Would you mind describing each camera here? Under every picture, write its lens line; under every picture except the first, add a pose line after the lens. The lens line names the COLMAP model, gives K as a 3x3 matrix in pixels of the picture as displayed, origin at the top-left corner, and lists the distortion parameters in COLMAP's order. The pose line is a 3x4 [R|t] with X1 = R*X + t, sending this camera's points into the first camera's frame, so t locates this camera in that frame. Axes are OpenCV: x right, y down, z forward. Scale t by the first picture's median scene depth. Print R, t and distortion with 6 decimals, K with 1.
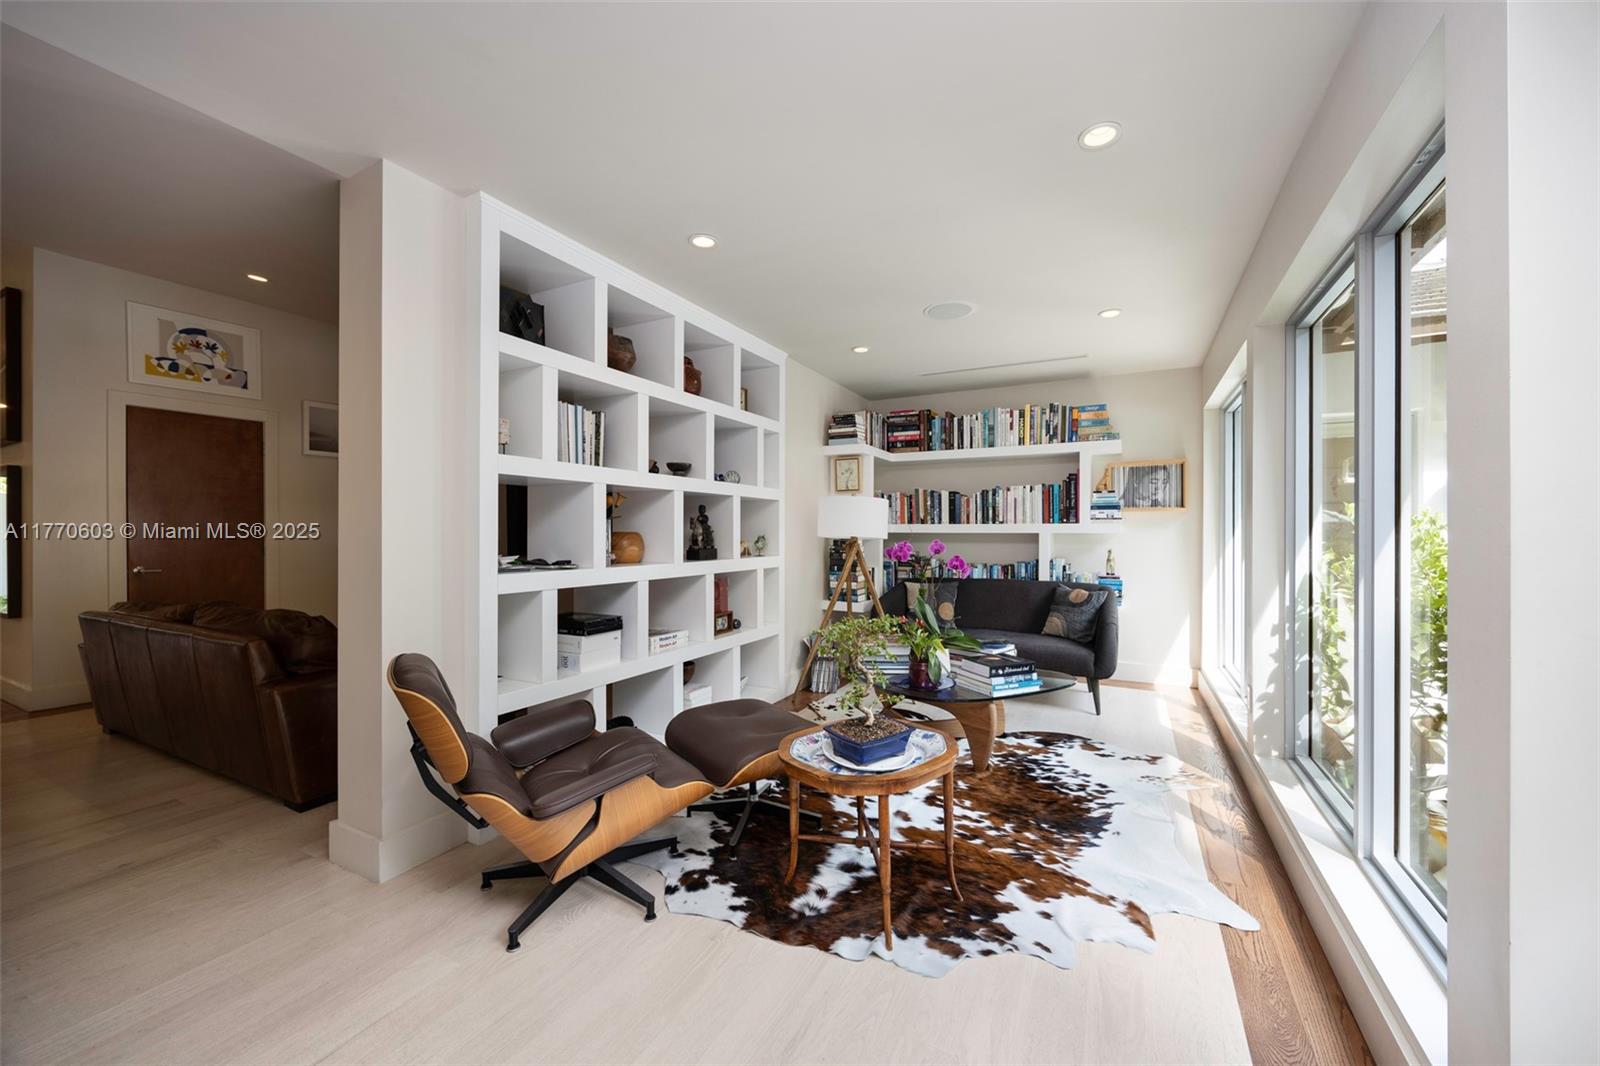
lens RADIAL K [[630.5, 0, 792.2], [0, 630.5, 535.8], [0, 0, 1]] dist [0.001114, -0.000083]
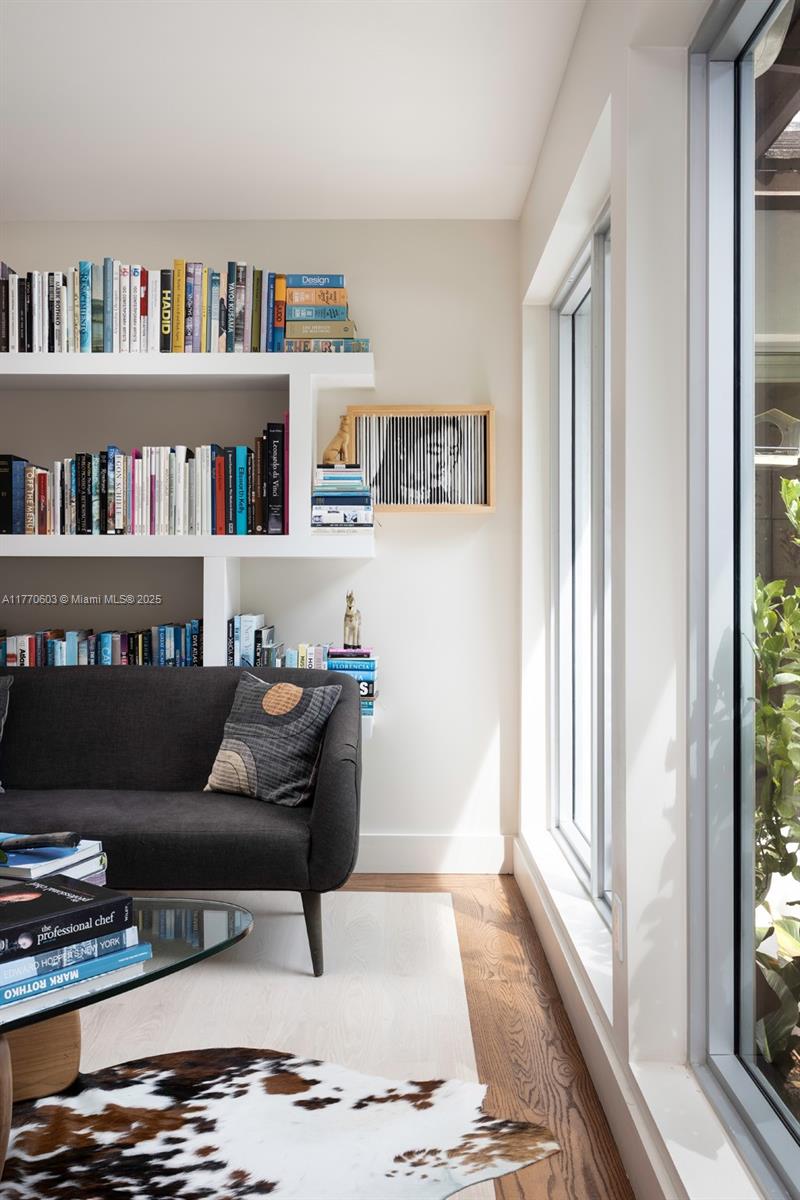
lens RADIAL K [[1196.6, 0, 400.0], [0, 1196.6, 600.0], [0, 0, 1]] dist [-0.013442, -0.007360]
pose [[0.886070, -0.006440, 0.463507, 0.135166], [0.000586, 0.999918, 0.012772, 0.015726], [-0.463551, -0.011045, 0.886001, 0.217706]]
